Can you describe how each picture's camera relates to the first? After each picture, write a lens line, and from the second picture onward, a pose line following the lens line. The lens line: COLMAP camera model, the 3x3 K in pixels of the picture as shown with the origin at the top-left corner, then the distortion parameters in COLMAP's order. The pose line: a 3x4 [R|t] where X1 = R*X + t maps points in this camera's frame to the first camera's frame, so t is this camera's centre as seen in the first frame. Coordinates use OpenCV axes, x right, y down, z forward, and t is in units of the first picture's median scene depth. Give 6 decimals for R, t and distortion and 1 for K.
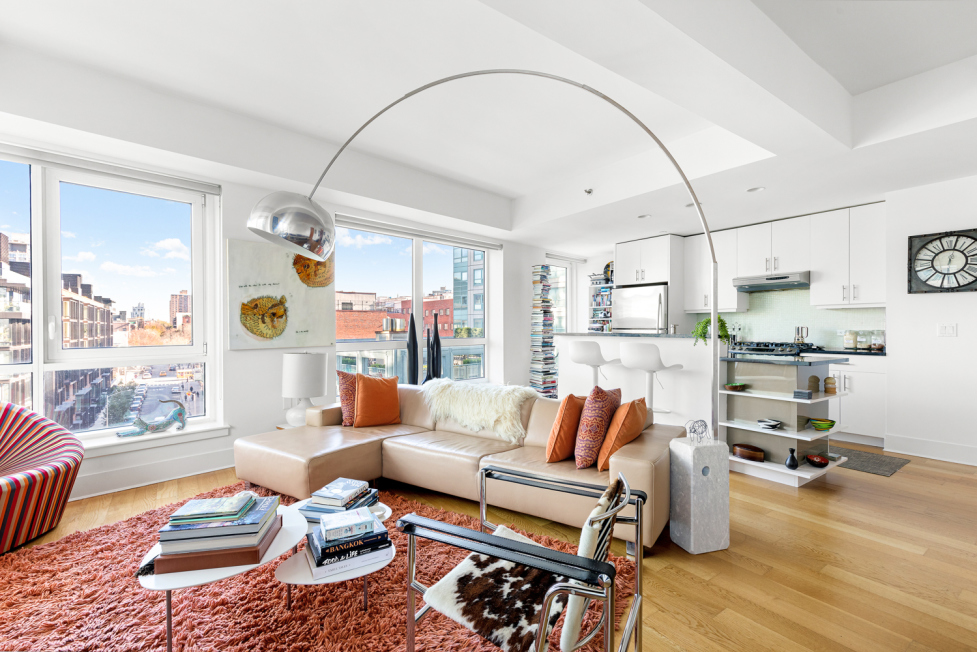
lens RADIAL K [[424.4, 0, 488.5], [0, 424.4, 326.0], [0, 0, 1]] dist [0.000141, -0.000026]
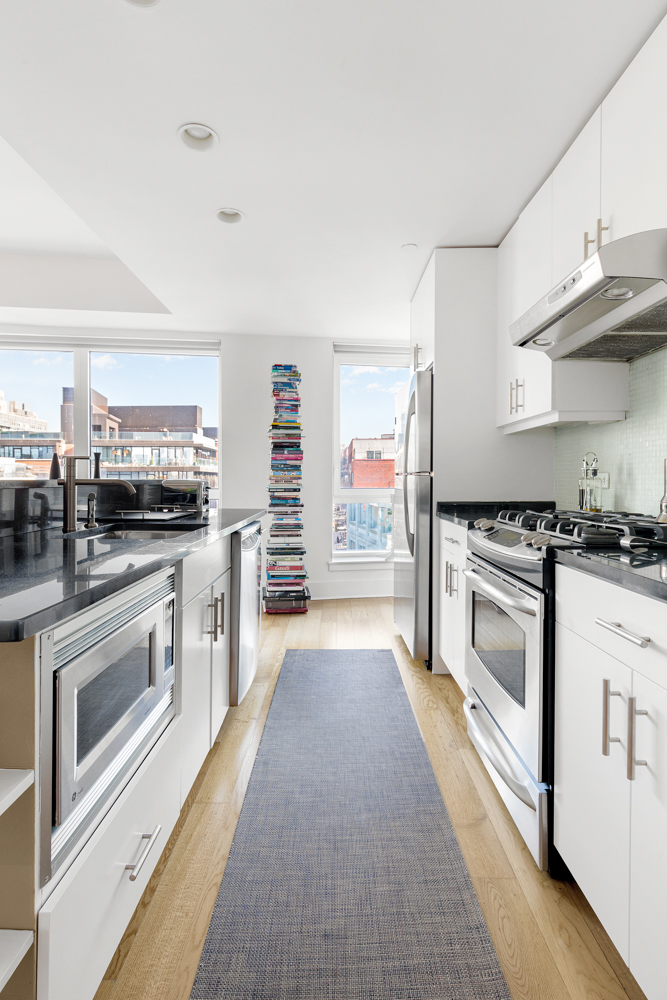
lens RADIAL K [[468.4, 0, 330.0], [0, 468.4, 481.5], [0, 0, 1]] dist [-0.000529, -0.000034]
pose [[0.788076, 0.009708, -0.615501, 0.579202], [-0.008325, 0.999952, 0.005112, 0.012249], [0.615521, 0.001095, 0.788119, 0.537434]]
